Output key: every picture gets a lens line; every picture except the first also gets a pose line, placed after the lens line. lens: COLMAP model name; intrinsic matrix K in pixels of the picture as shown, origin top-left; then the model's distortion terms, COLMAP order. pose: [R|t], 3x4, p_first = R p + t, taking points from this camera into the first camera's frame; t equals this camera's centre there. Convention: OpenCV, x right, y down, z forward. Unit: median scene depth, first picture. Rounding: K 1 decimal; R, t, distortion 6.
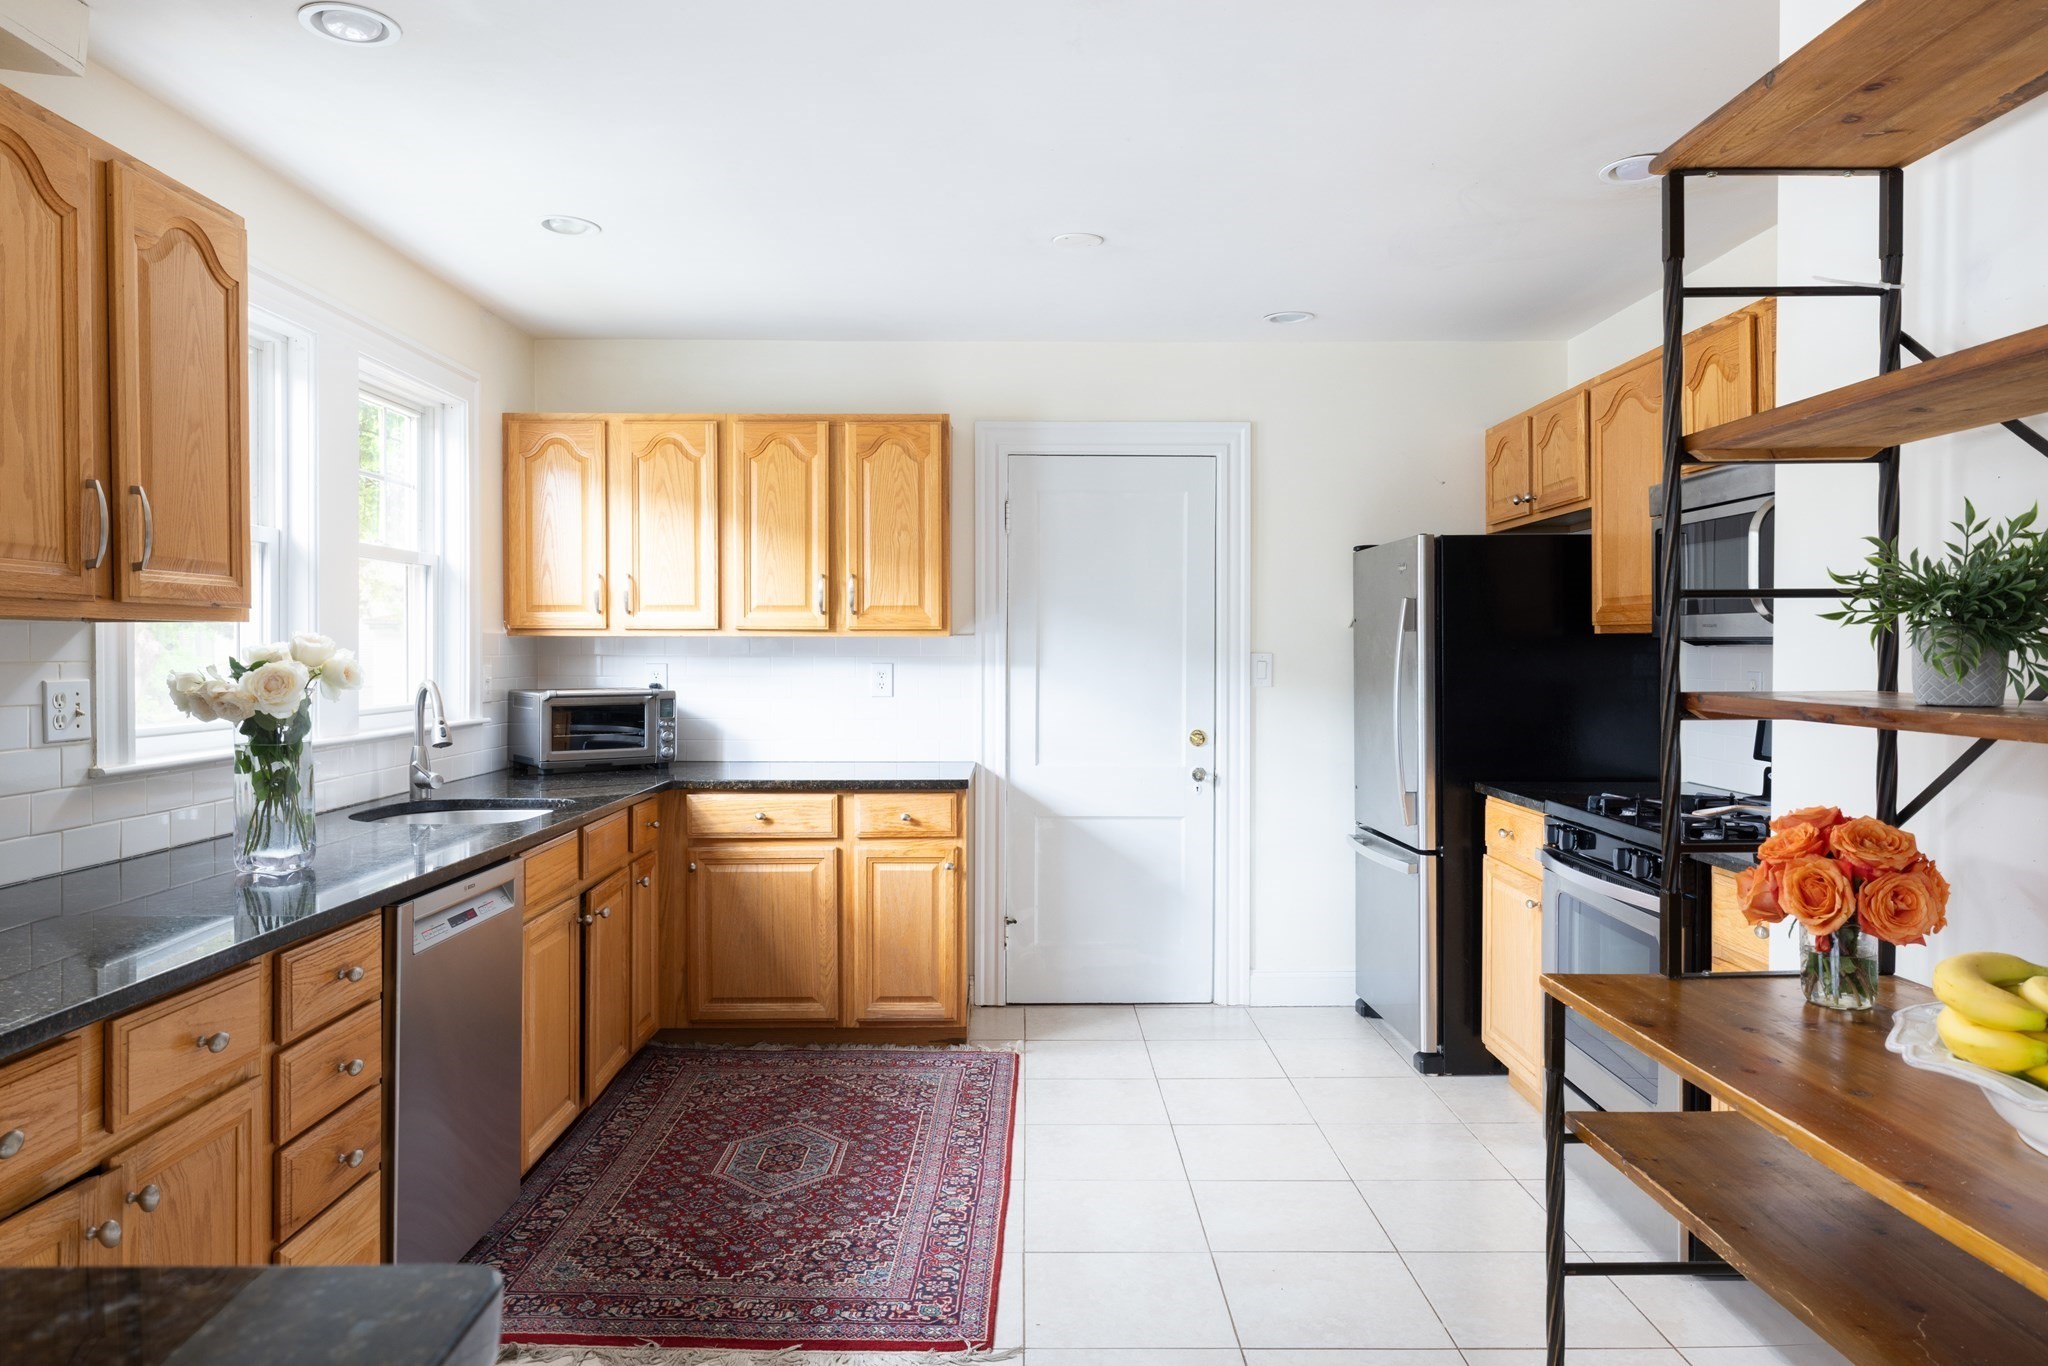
lens RADIAL K [[1350.0, 0, 1021.4], [0, 1350.0, 665.3], [0, 0, 1]] dist [0.001898, 0.000117]
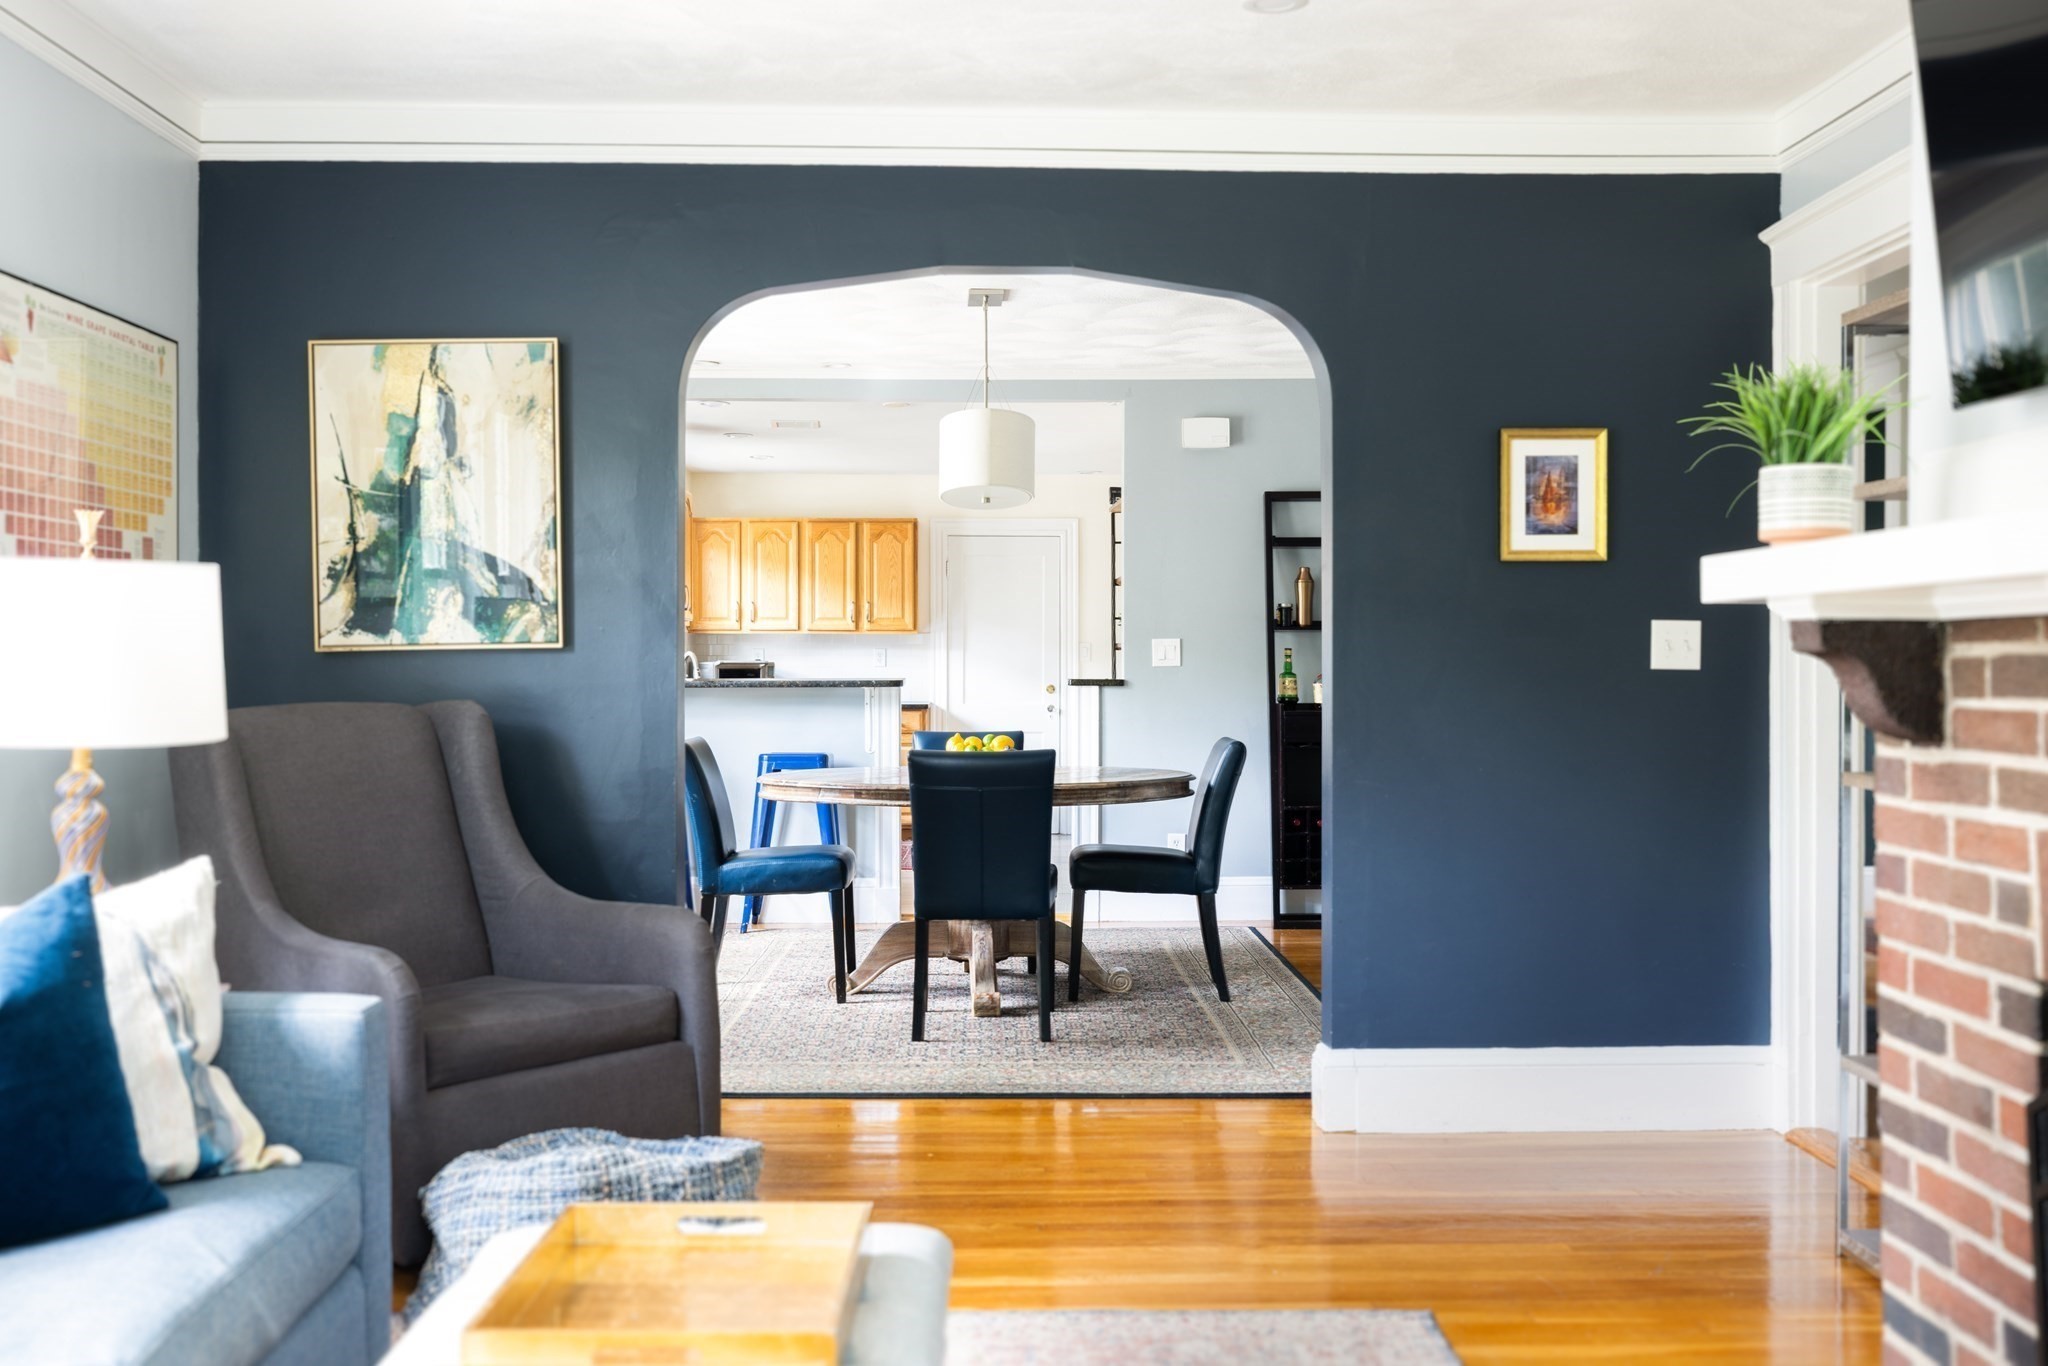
lens RADIAL K [[1989.0, 0, 1025.5], [0, 1989.0, 661.2], [0, 0, 1]] dist [-0.019471, 0.000000]
pose [[0.999477, -0.000099, 0.032344, 0.008371], [0.000478, 0.999932, -0.011692, 0.051113], [-0.032341, 0.011701, 0.999408, -1.843262]]
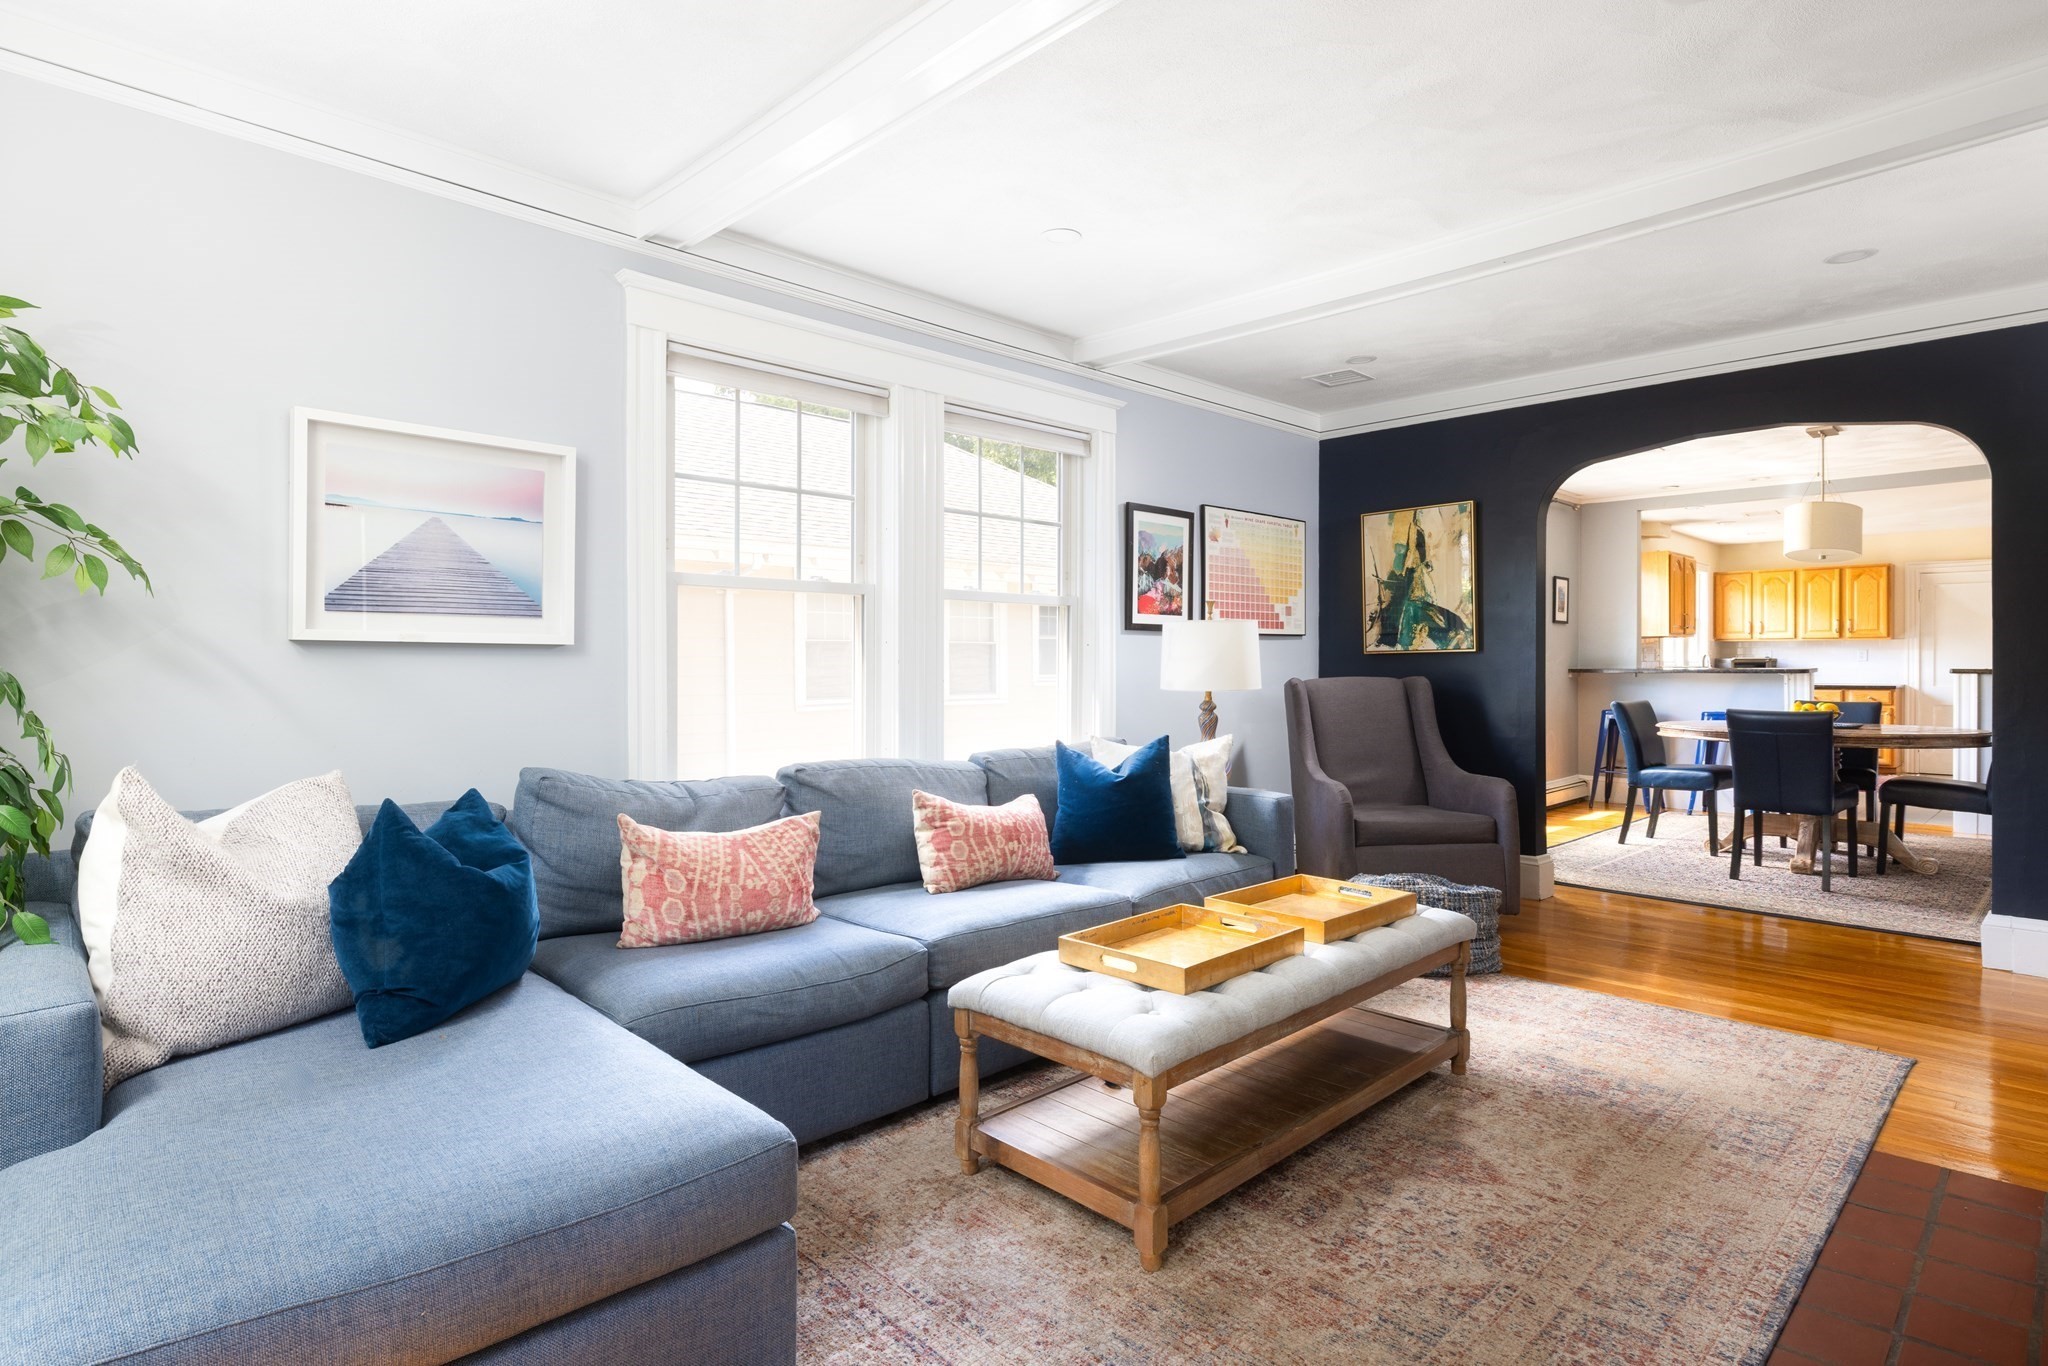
lens RADIAL K [[1043.3, 0, 1021.1], [0, 1043.3, 664.6], [0, 0, 1]] dist [-0.003573, -0.000317]
pose [[0.694244, 0.002132, -0.719737, 0.261008], [-0.006331, 0.999975, -0.003144, 0.052580], [0.719712, 0.006739, 0.694240, -1.923642]]
